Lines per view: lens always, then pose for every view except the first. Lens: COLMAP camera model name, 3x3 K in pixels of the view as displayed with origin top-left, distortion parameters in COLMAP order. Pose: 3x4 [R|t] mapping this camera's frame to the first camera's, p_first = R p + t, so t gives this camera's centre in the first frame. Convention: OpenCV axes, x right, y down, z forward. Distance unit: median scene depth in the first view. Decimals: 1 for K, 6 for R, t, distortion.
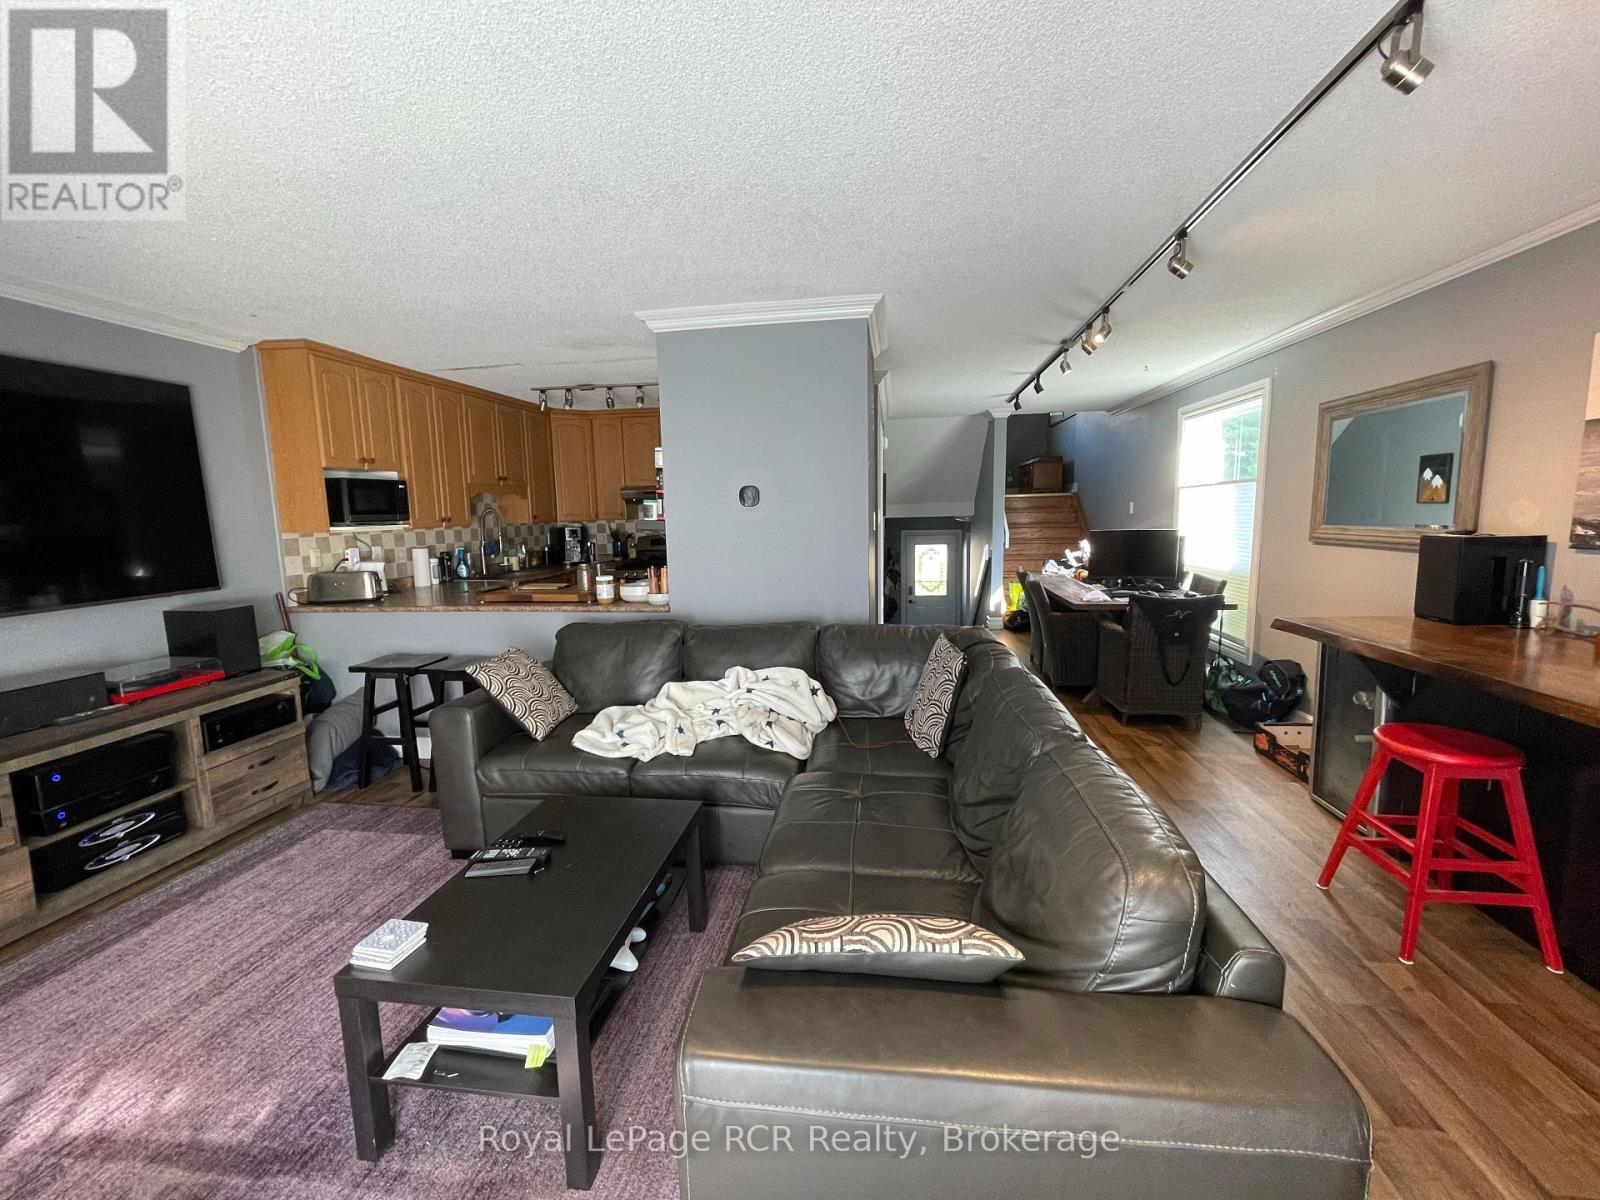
lens RADIAL K [[654.4, 0, 803.2], [0, 654.4, 592.9], [0, 0, 1]] dist [-0.002174, -0.000474]
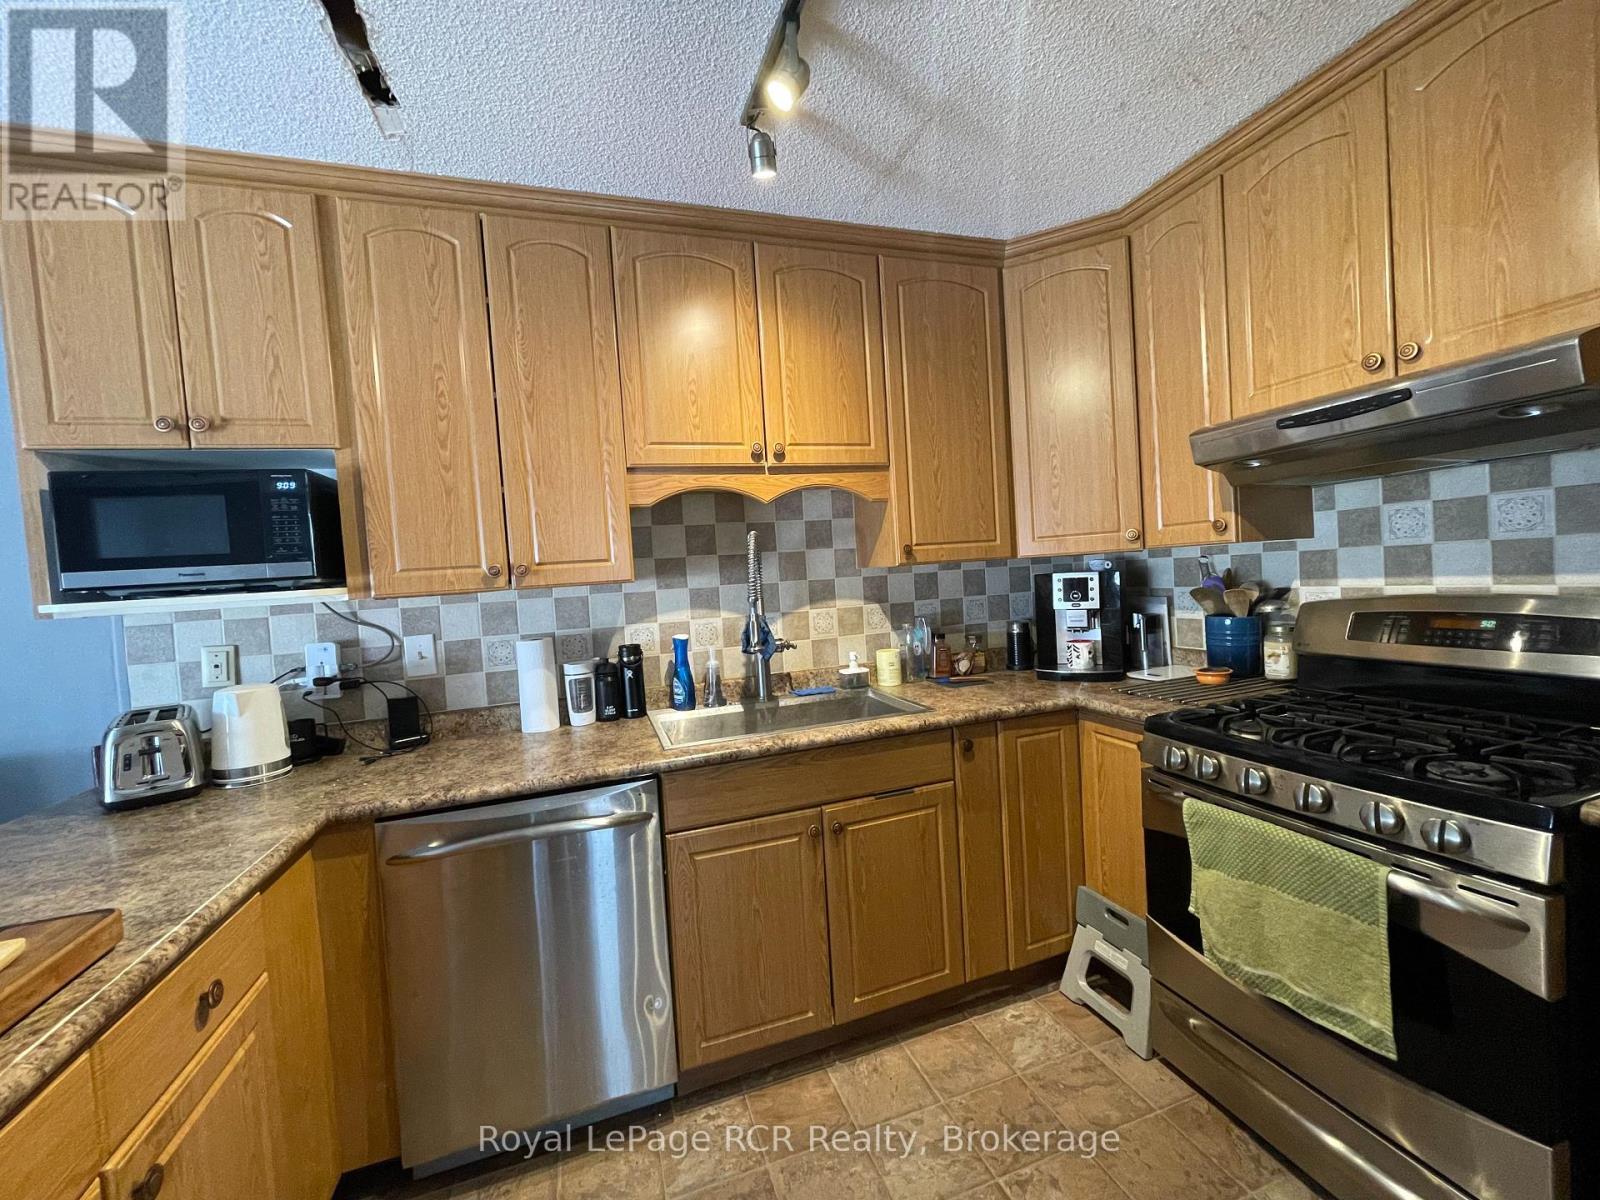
lens RADIAL K [[646.2, 0, 804.5], [0, 646.2, 597.7], [0, 0, 1]] dist [-0.000673, 0.000126]
pose [[0.455047, 0.030738, -0.889937, -0.195574], [-0.063544, 0.997977, 0.001978, -0.142163], [0.888197, 0.055650, 0.456080, 1.301715]]
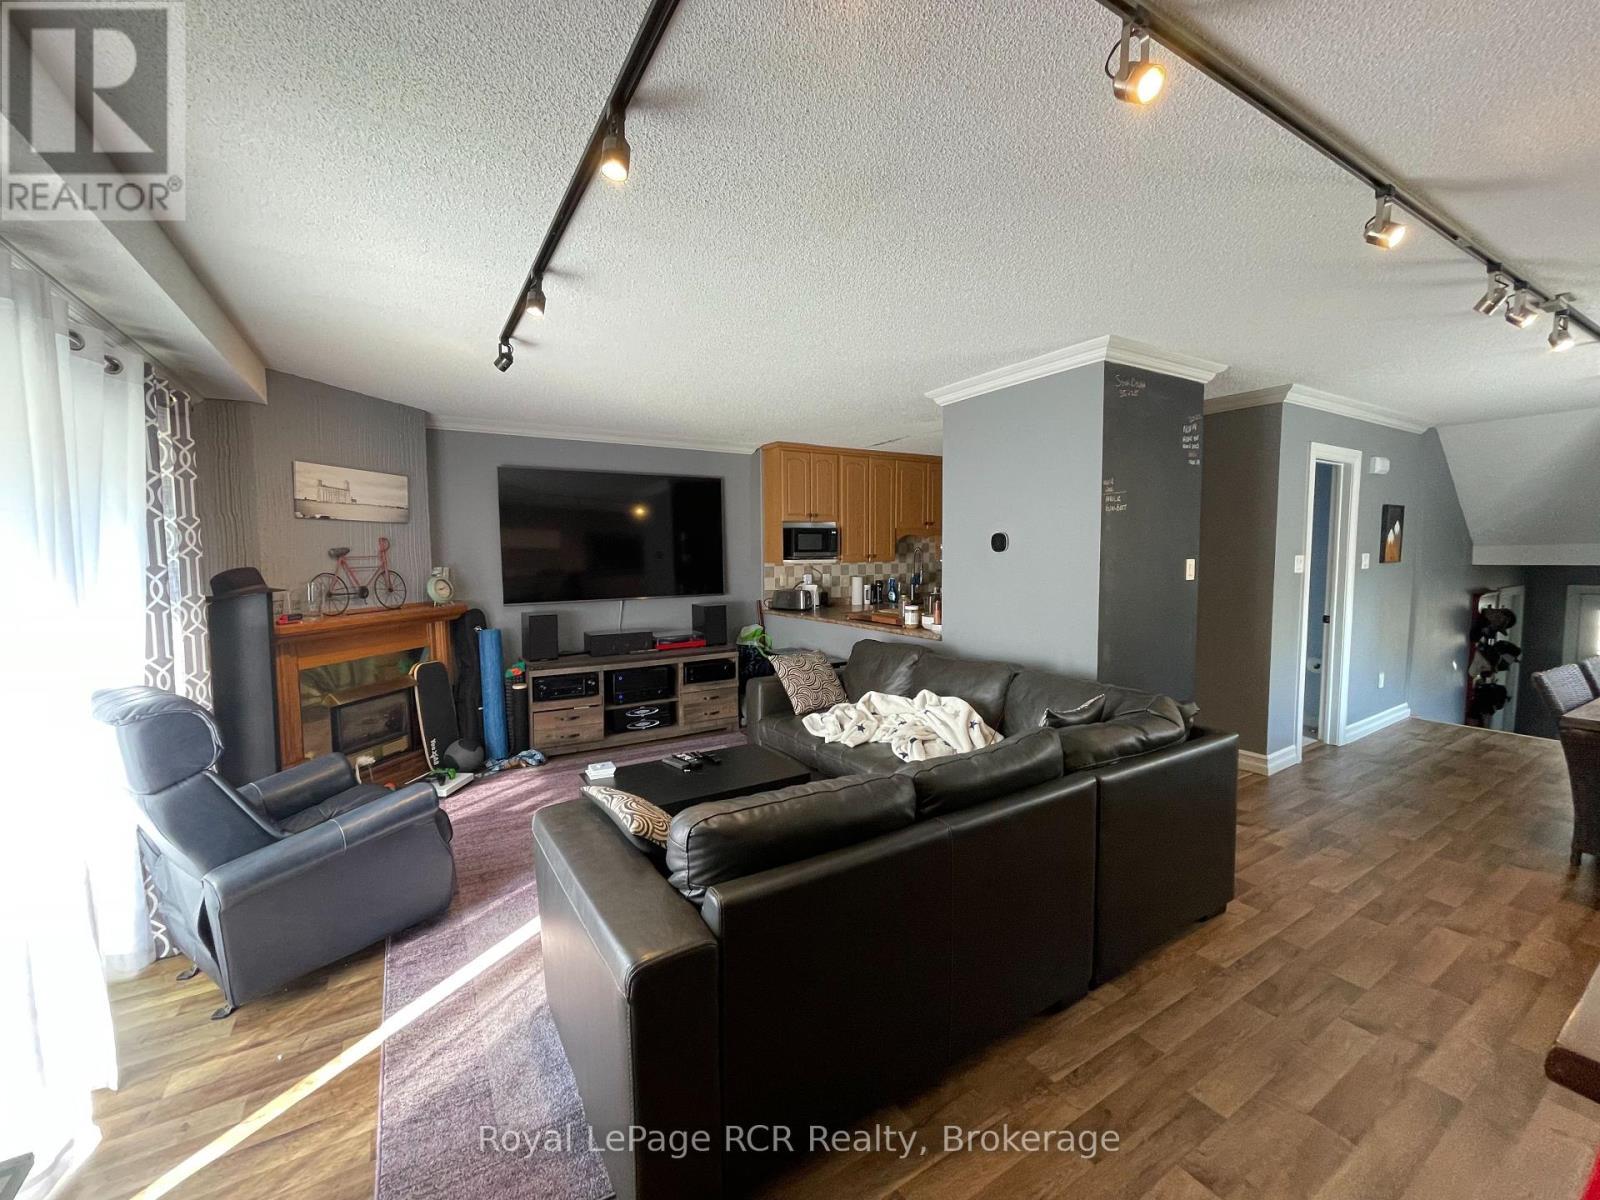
lens RADIAL K [[652.2, 0, 800.0], [0, 652.2, 600.0], [0, 0, 1]] dist [-0.001970, -0.000249]
pose [[0.637975, 0.074574, -0.766437, 0.514787], [-0.104260, 0.994500, 0.009980, -0.028721], [0.762966, 0.073542, 0.642242, 0.057278]]
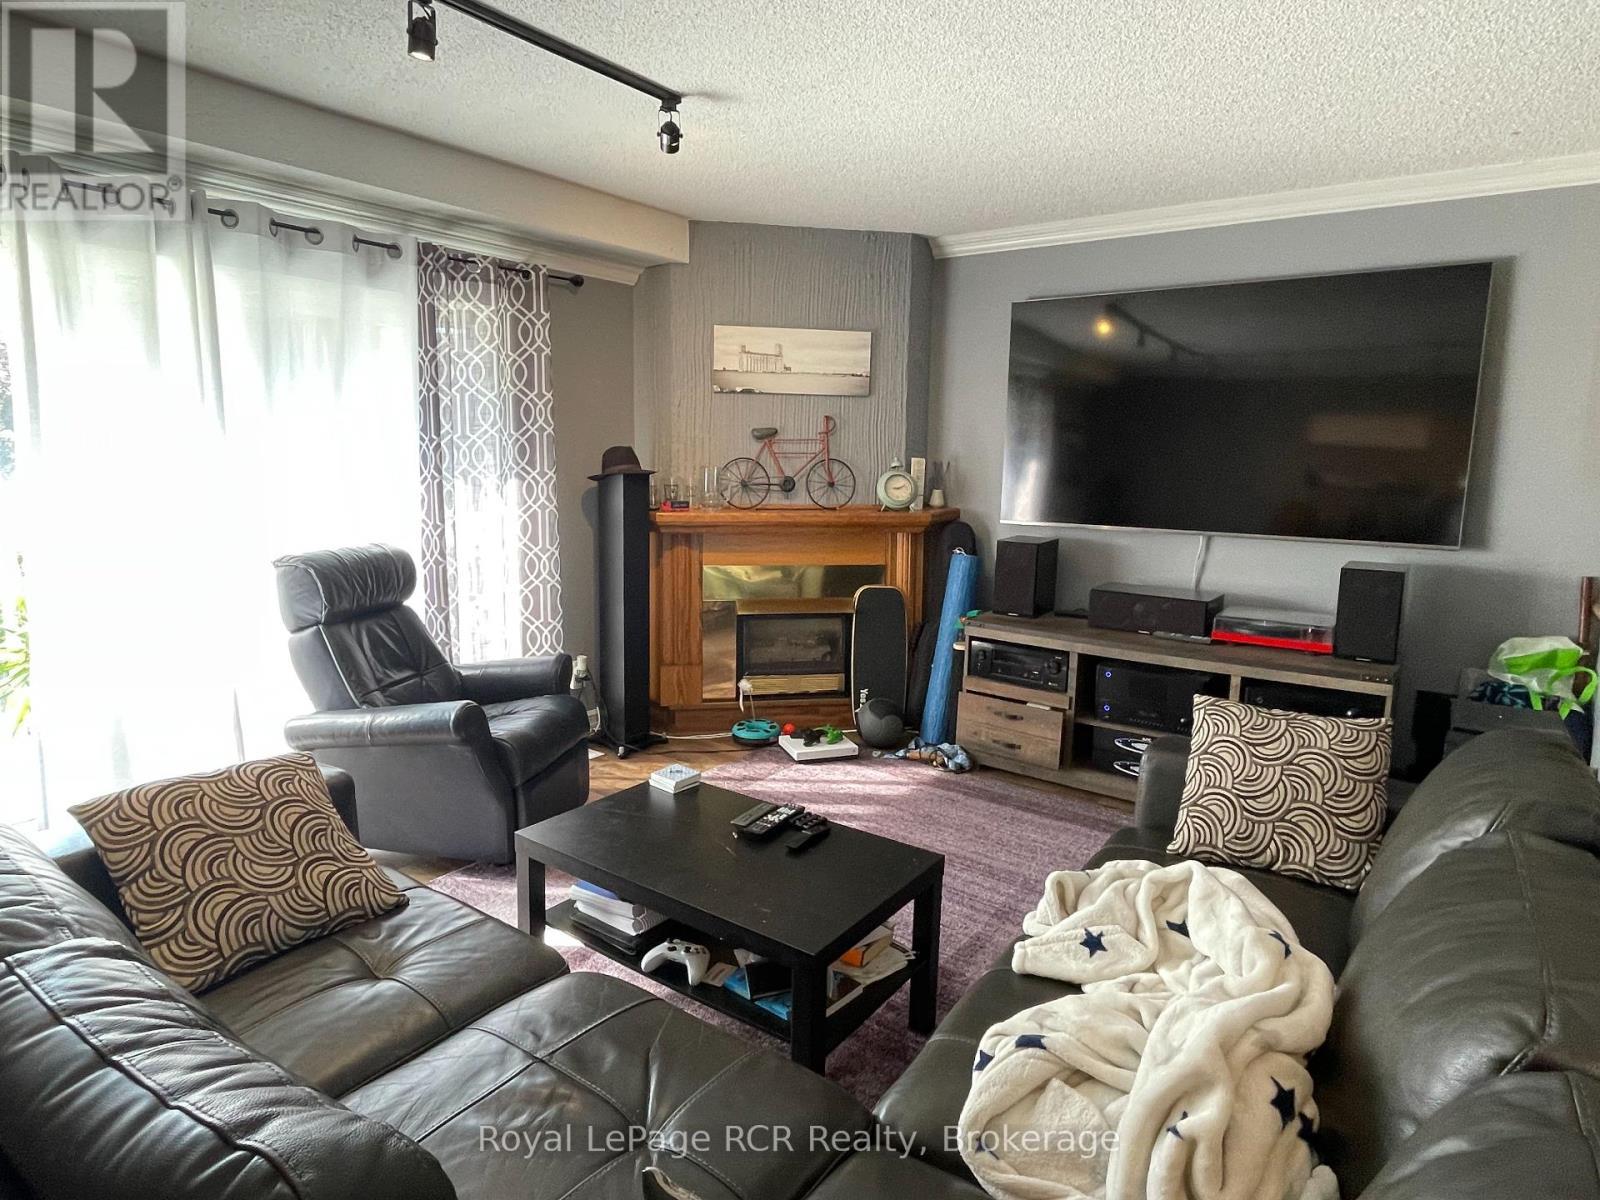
lens RADIAL K [[920.3, 0, 800.0], [0, 920.3, 600.0], [0, 0, 1]] dist [-0.003913, -0.000622]
pose [[-0.475913, 0.155440, -0.865647, 0.301470], [-0.118489, 0.963953, 0.238235, -0.101179], [0.871474, 0.215949, -0.440340, 0.791328]]
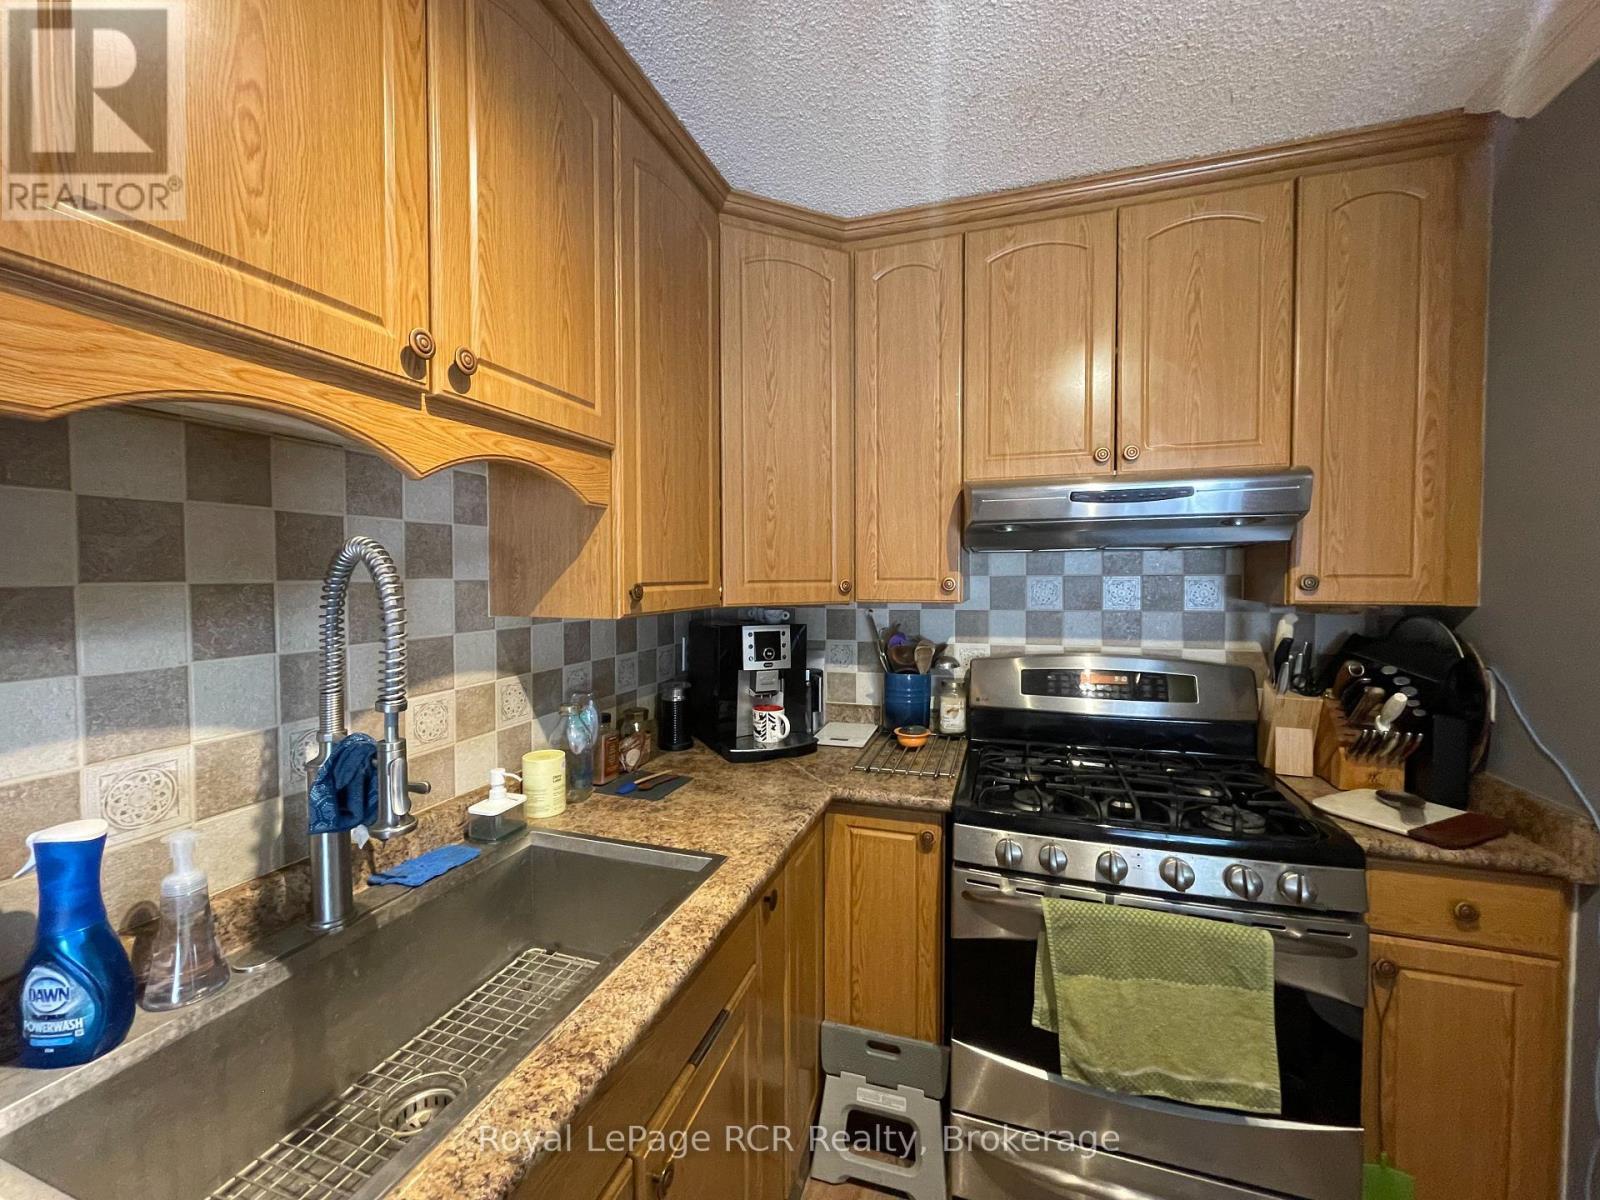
lens RADIAL K [[646.2, 0, 804.5], [0, 646.2, 597.7], [0, 0, 1]] dist [-0.000673, 0.000126]
pose [[0.983203, 0.029502, -0.180116, -0.518996], [-0.045733, 0.995190, -0.086635, -0.160814], [0.176693, 0.093417, 0.979823, 1.315392]]
